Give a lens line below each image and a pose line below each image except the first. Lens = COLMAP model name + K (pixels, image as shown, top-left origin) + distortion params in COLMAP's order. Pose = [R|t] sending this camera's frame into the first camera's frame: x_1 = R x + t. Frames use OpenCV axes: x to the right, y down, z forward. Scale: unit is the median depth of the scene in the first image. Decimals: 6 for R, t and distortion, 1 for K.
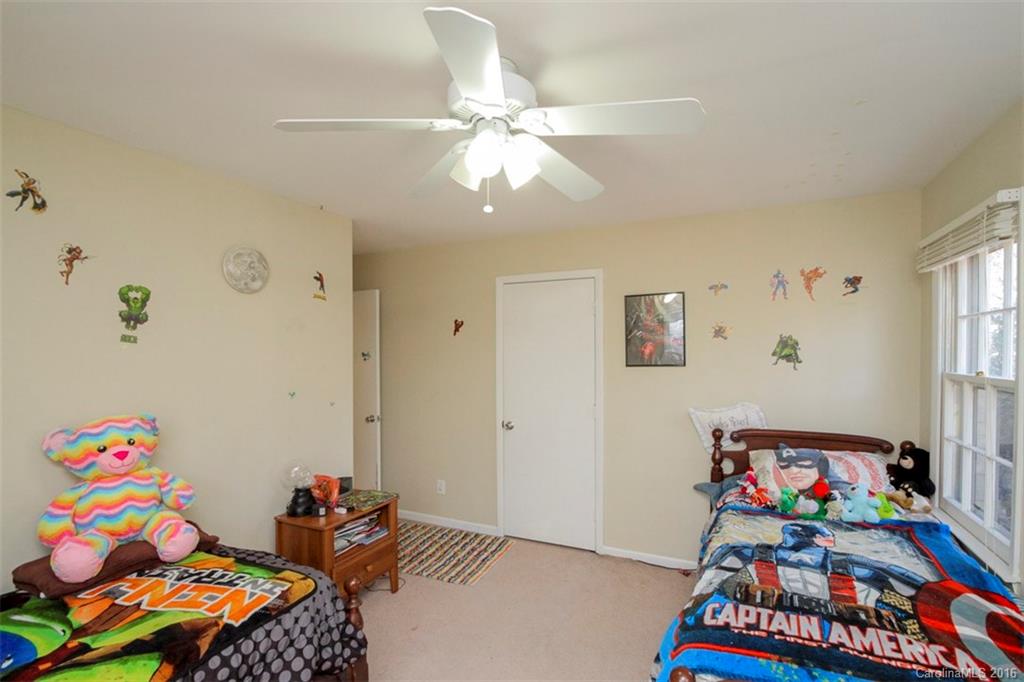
lens RADIAL K [[481.6, 0, 520.2], [0, 481.6, 355.8], [0, 0, 1]] dist [0.014440, -0.014277]
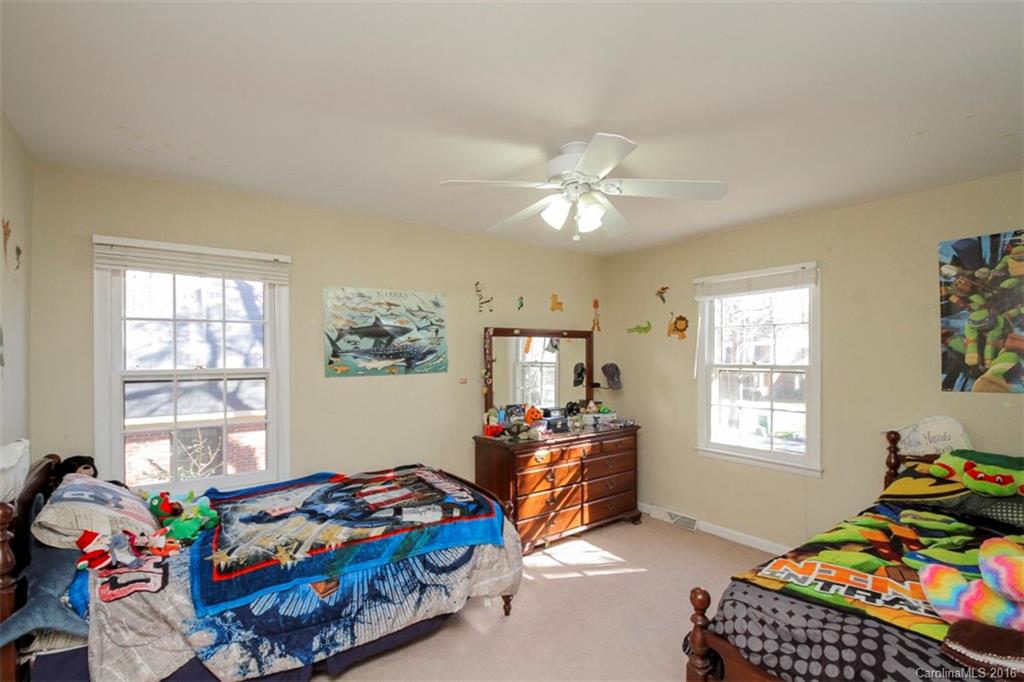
lens RADIAL K [[481.6, 0, 520.2], [0, 481.6, 355.8], [0, 0, 1]] dist [0.014440, -0.014277]
pose [[-0.886764, 0.006088, 0.462182, -0.538864], [0.014320, 0.999795, 0.014307, -0.000408], [-0.462000, 0.019306, -0.886670, 2.246690]]
